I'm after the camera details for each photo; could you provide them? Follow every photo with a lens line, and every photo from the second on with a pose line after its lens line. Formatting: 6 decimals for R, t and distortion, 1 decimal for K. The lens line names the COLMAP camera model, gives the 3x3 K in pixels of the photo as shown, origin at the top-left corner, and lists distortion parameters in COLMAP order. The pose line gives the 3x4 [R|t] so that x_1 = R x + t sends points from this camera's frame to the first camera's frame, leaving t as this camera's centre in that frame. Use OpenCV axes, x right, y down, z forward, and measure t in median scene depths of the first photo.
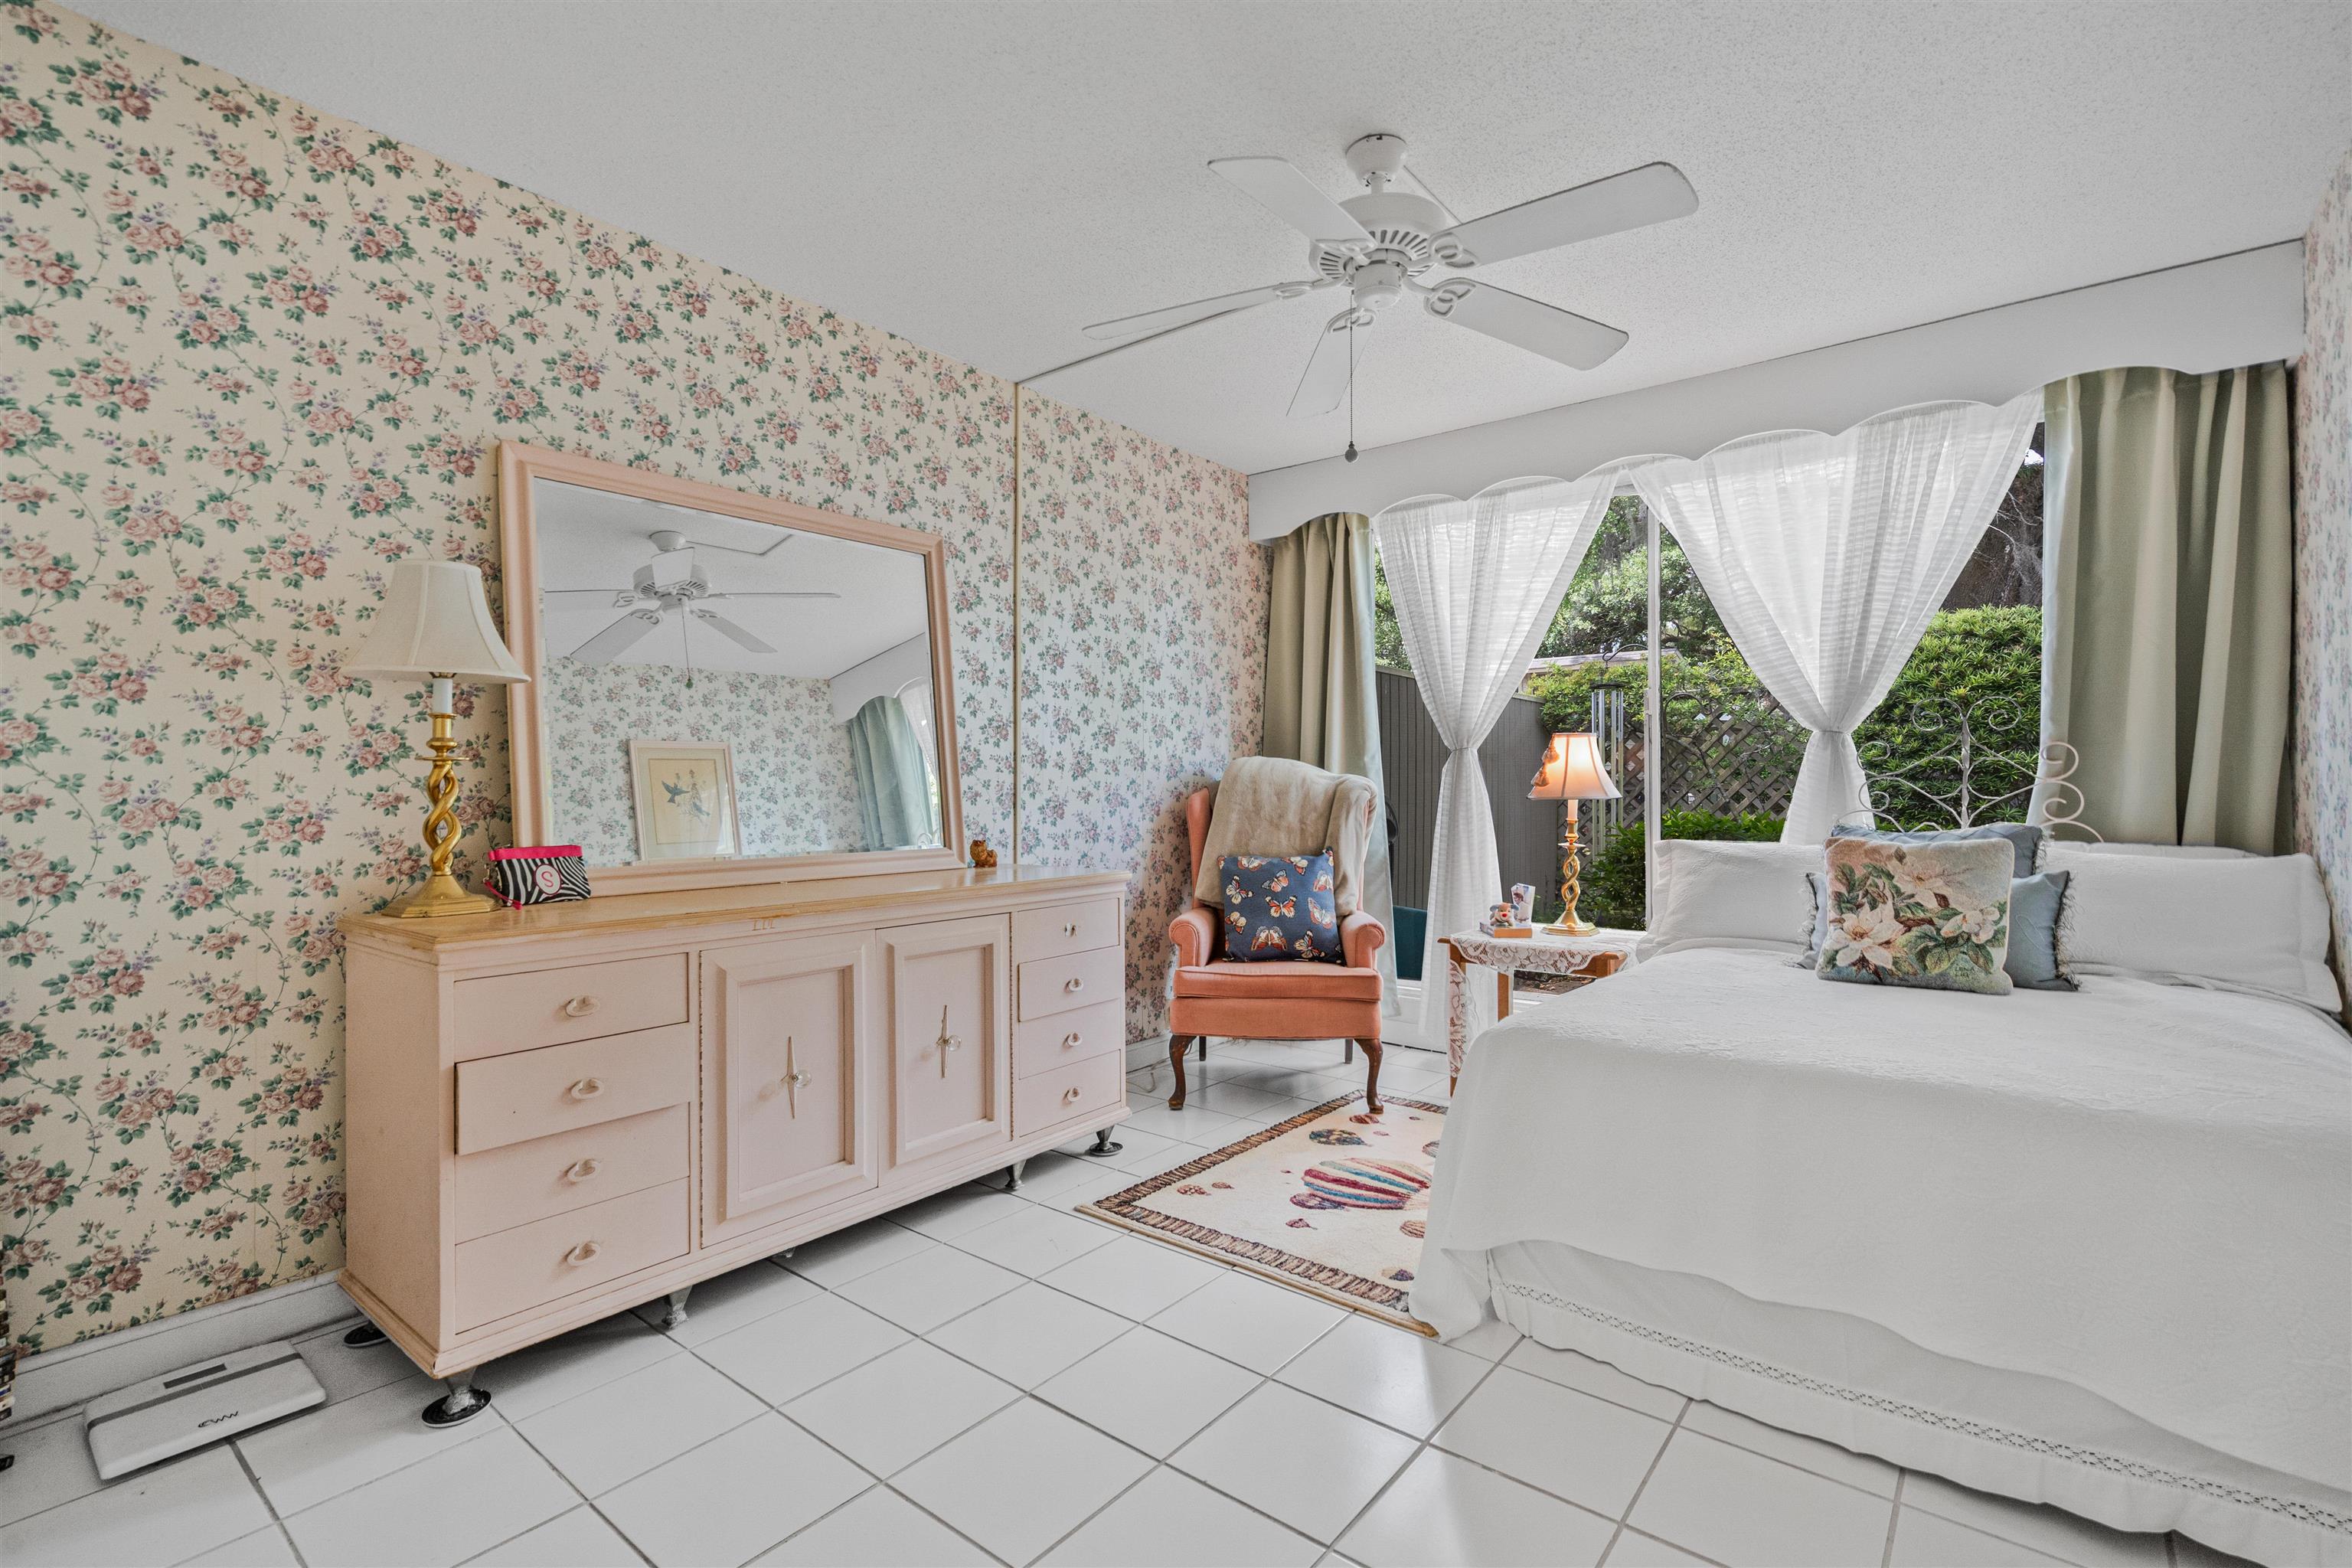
lens RADIAL K [[1065.6, 0, 1176.0], [0, 1065.6, 784.0], [0, 0, 1]] dist [-0.005463, -0.000111]
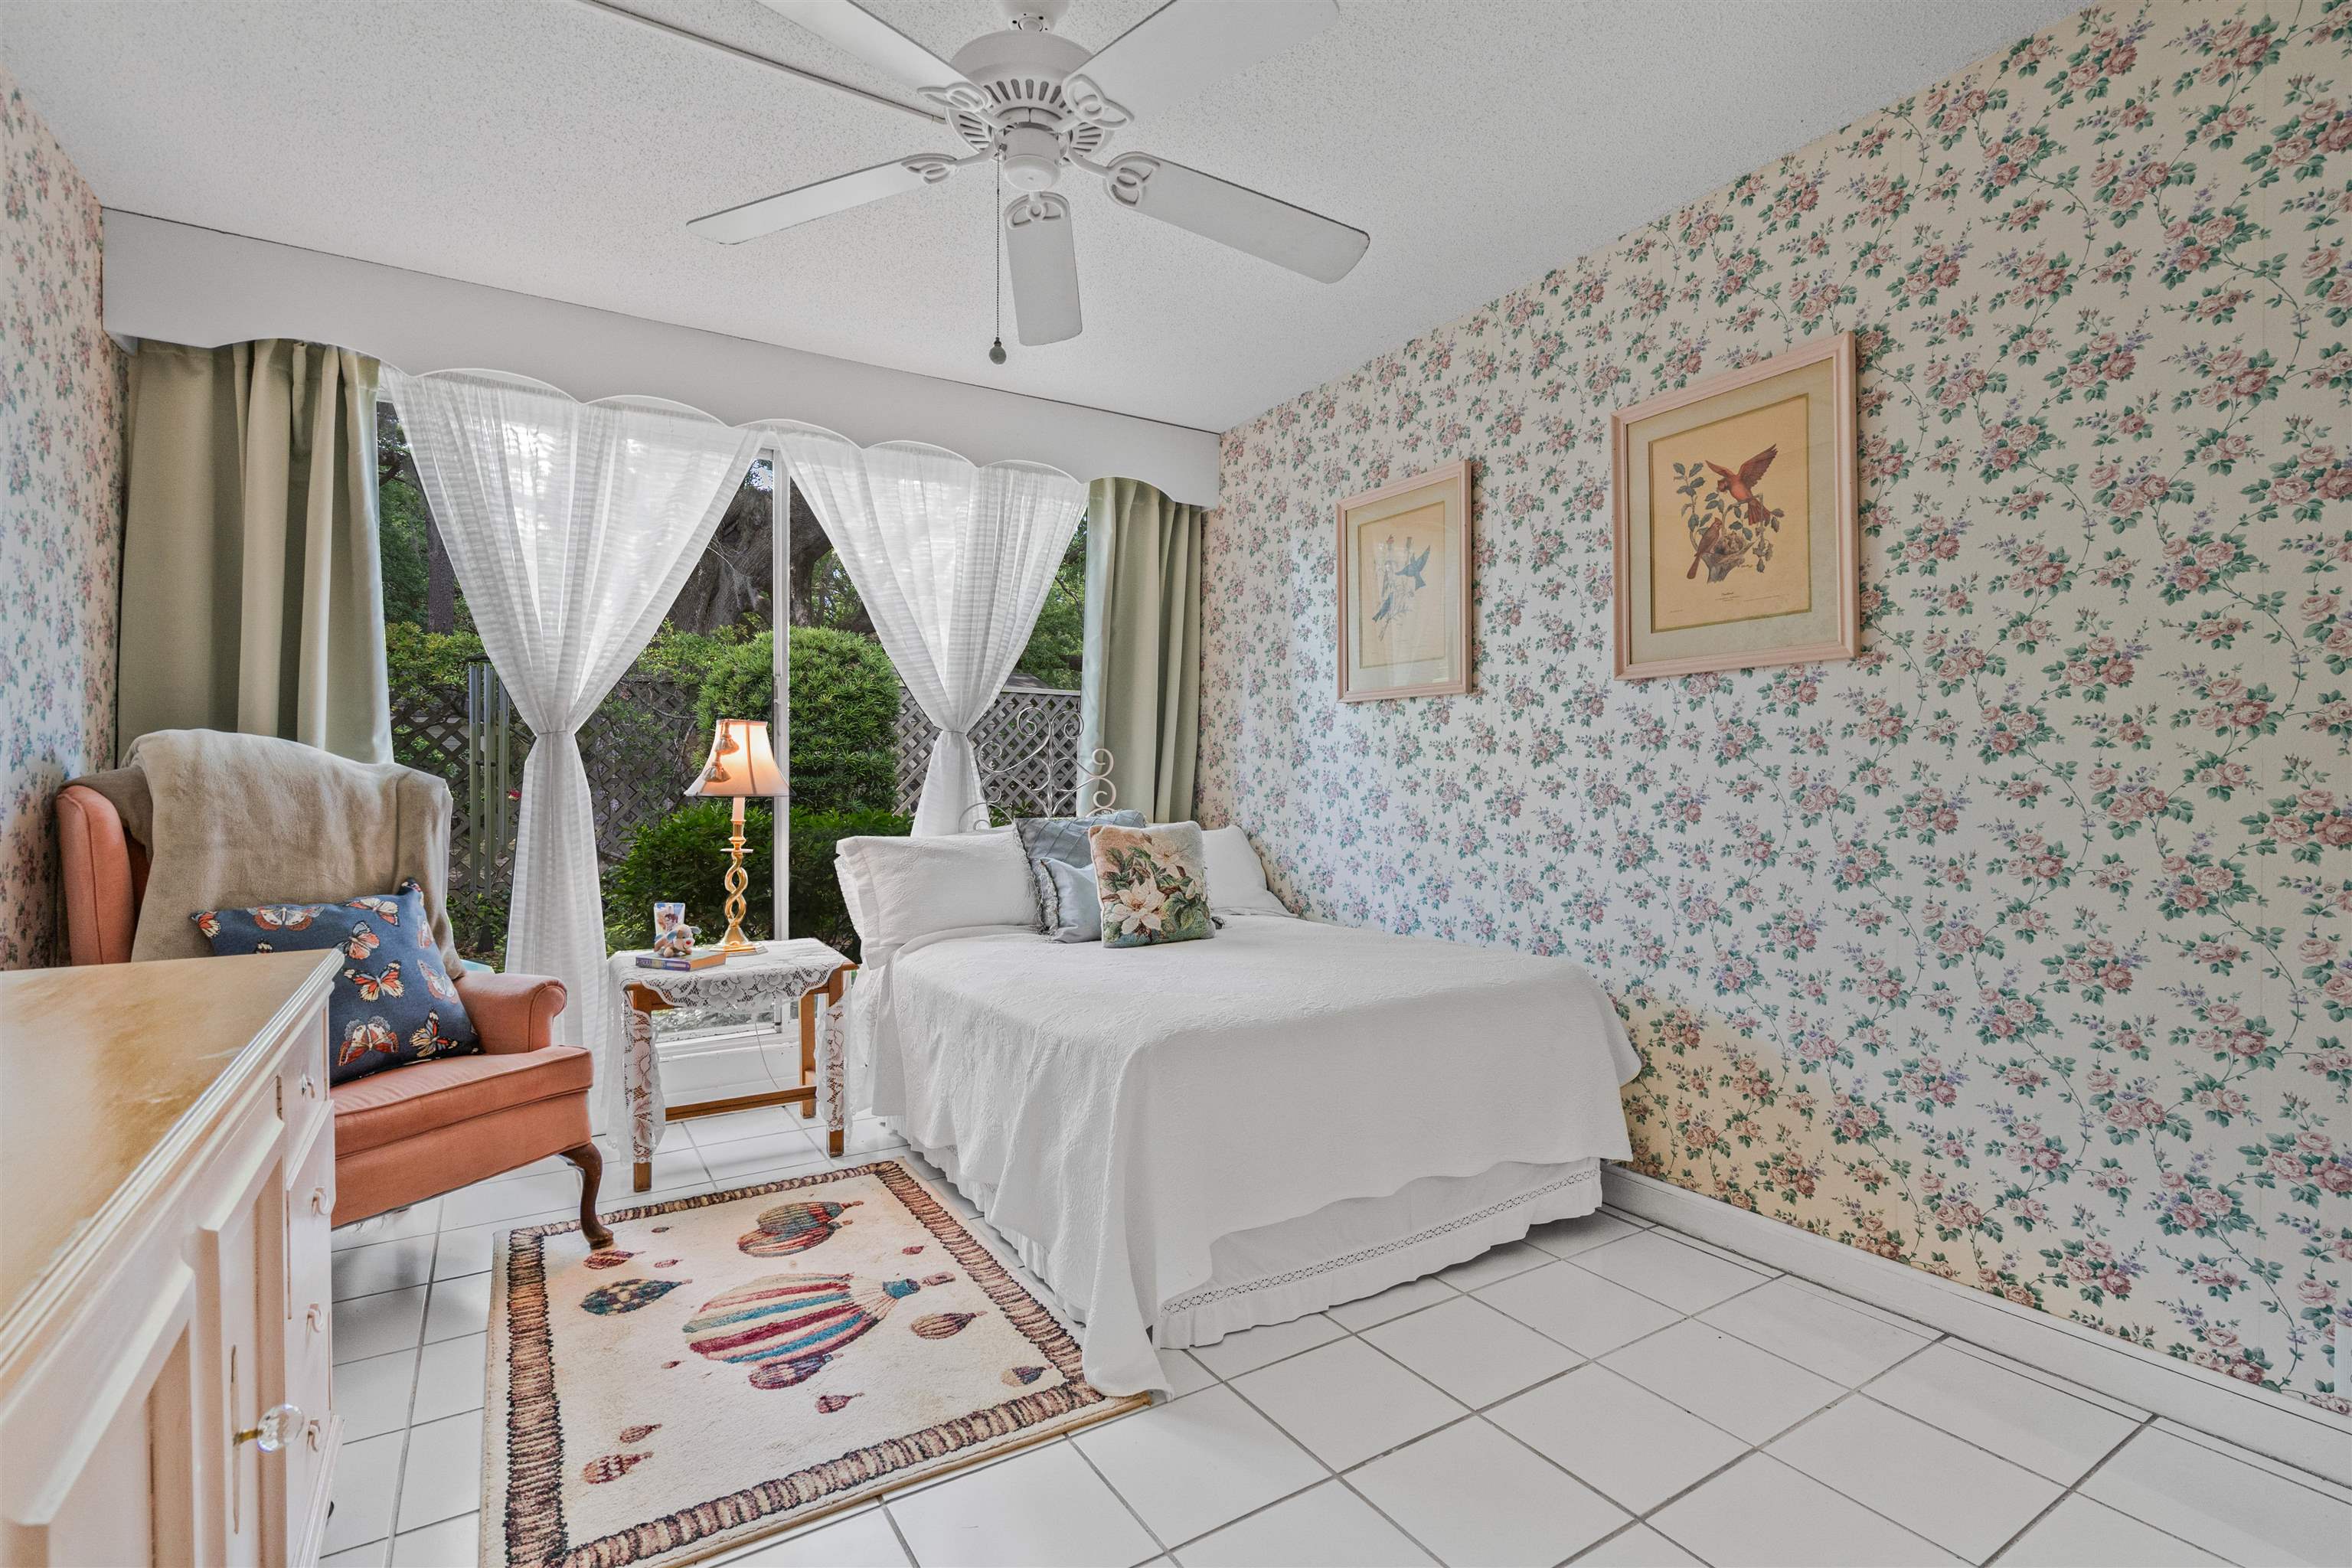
lens RADIAL K [[1072.1, 0, 1164.0], [0, 1072.1, 787.9], [0, 0, 1]] dist [-0.005463, 0.000534]
pose [[0.328967, -0.006246, 0.944321, -0.421284], [-0.002289, 0.999970, 0.007412, -0.000529], [-0.944339, -0.004600, 0.328943, 0.492426]]
